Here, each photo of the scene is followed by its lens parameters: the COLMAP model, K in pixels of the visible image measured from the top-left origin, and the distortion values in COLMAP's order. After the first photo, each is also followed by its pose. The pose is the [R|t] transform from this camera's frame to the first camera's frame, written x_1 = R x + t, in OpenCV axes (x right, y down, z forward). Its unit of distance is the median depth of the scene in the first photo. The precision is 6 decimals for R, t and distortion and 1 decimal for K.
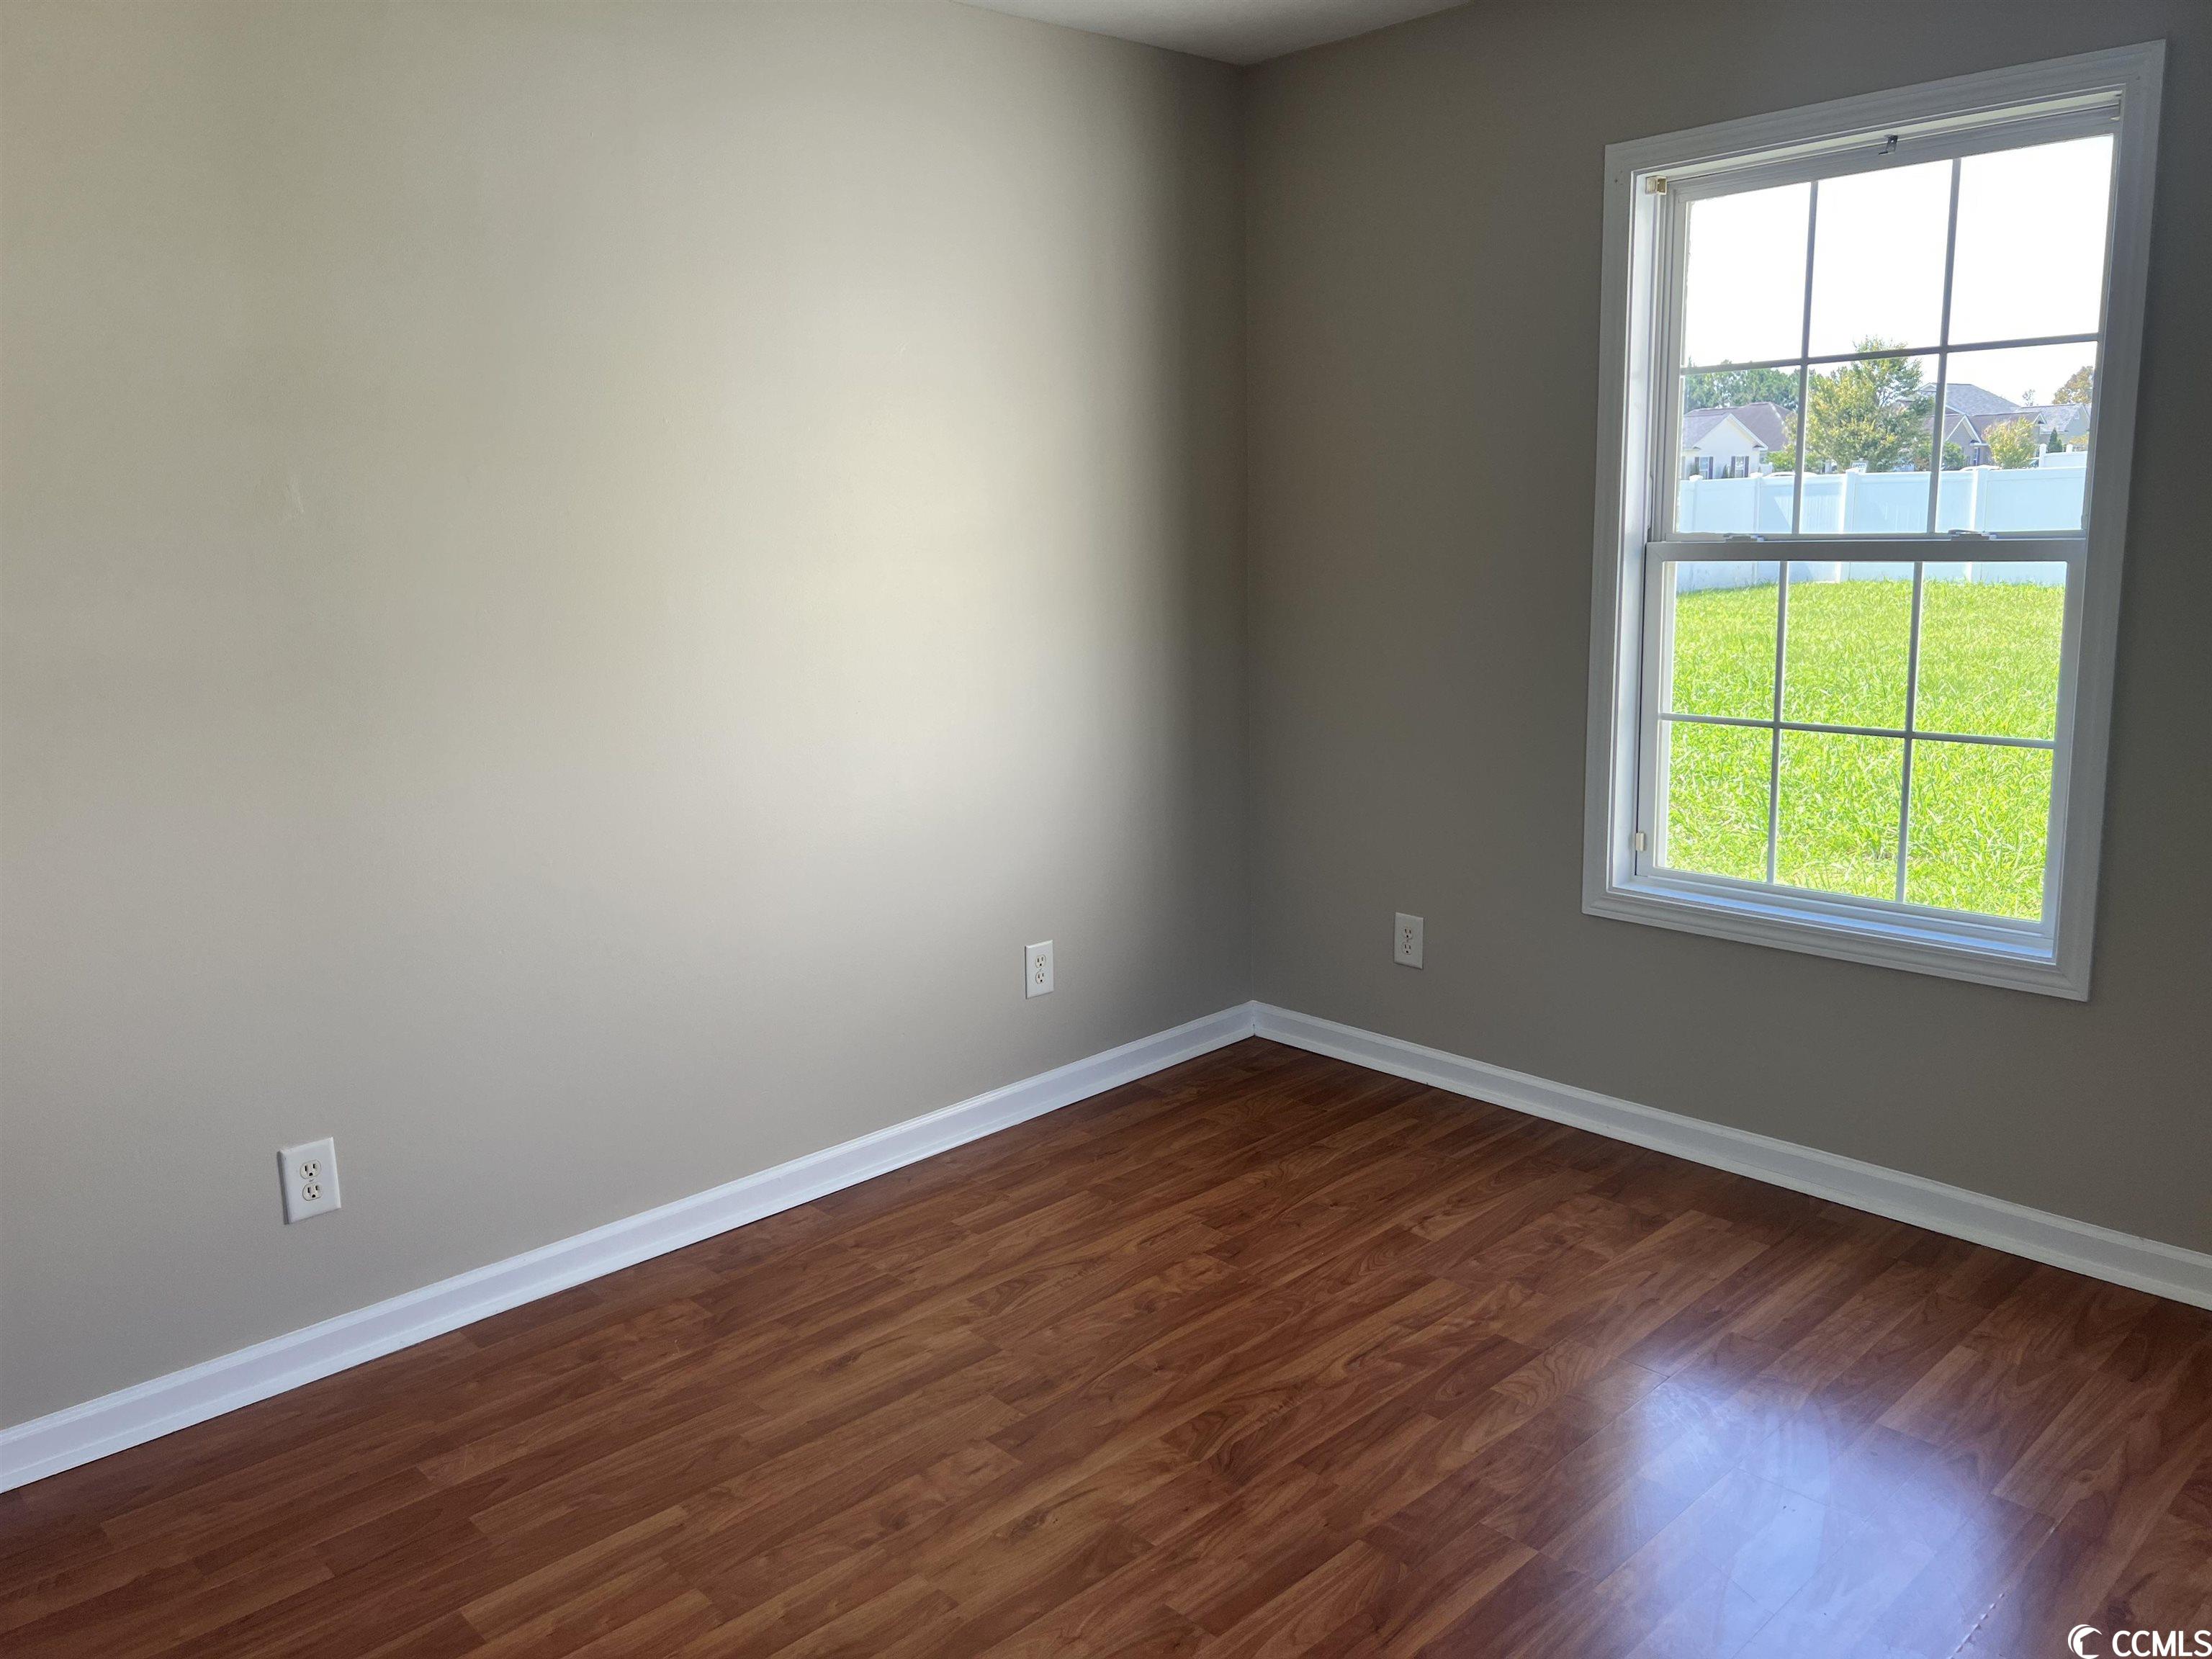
lens RADIAL K [[1654.0, 0, 1082.4], [0, 1654.0, 799.9], [0, 0, 1]] dist [-0.009742, -0.004016]
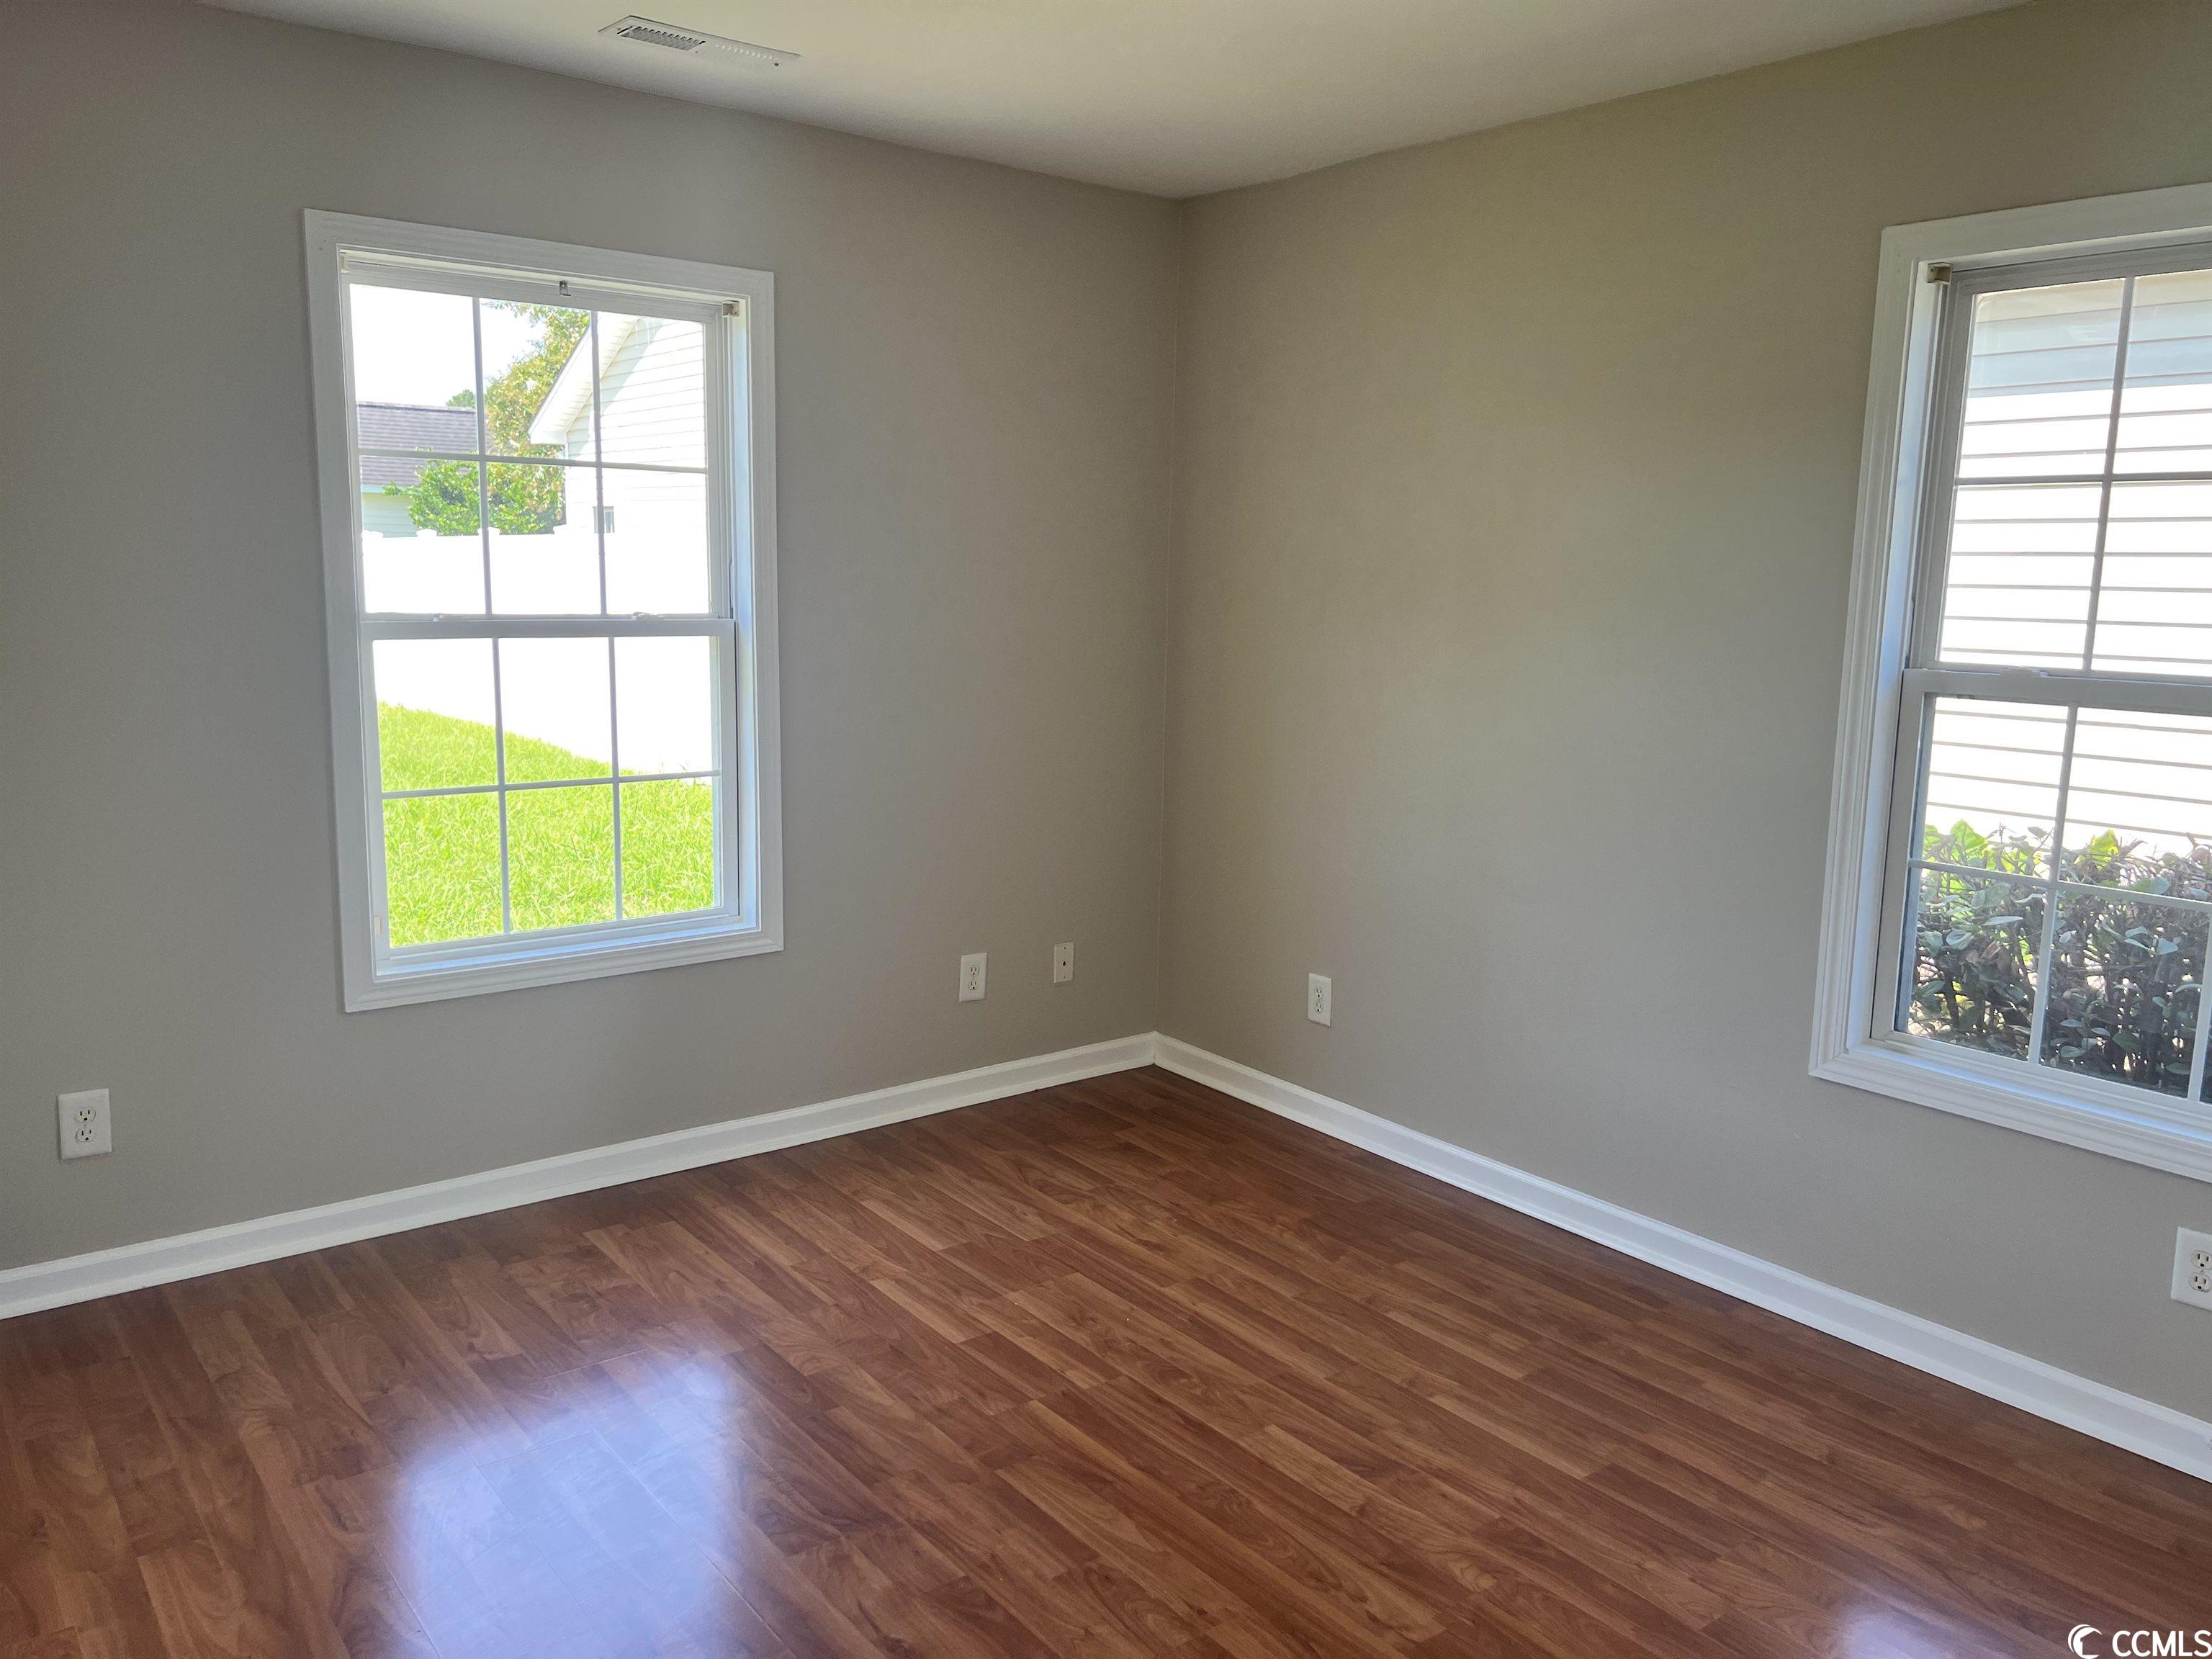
lens RADIAL K [[1662.0, 0, 1101.6], [0, 1662.0, 812.5], [0, 0, 1]] dist [0.068939, -0.070323]
pose [[0.080411, -0.120769, 0.989418, -0.692707], [0.150401, 0.982738, 0.107730, -0.095780], [-0.985349, 0.140147, 0.097187, 0.537202]]
